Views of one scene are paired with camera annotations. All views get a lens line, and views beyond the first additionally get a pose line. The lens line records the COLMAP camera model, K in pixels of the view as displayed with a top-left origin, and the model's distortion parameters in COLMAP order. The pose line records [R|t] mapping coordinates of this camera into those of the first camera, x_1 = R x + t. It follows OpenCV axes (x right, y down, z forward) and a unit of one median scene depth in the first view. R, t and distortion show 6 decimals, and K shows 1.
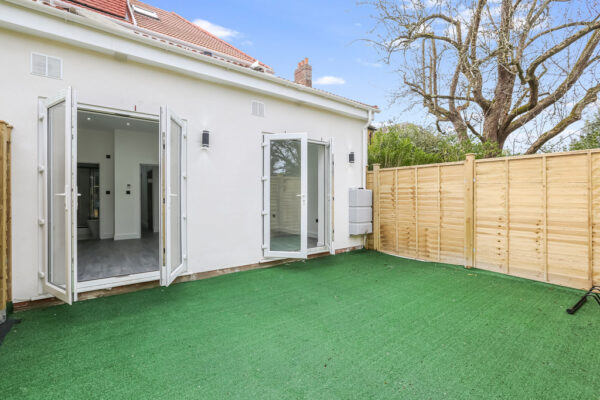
lens RADIAL K [[277.2, 0, 299.0], [0, 277.2, 197.8], [0, 0, 1]] dist [-0.032716, 0.011692]
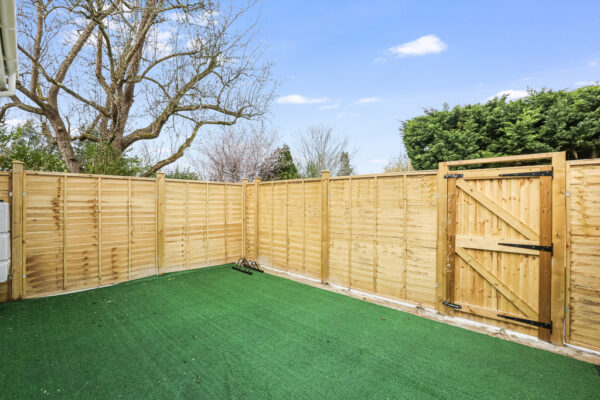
lens RADIAL K [[277.2, 0, 299.1], [0, 277.2, 201.4], [0, 0, 1]] dist [-0.032716, 0.011692]
pose [[-0.175400, 0.002658, 0.984494, -0.527919], [0.000245, 0.999996, -0.002657, -0.035828], [-0.984497, -0.000225, -0.175400, 0.593760]]
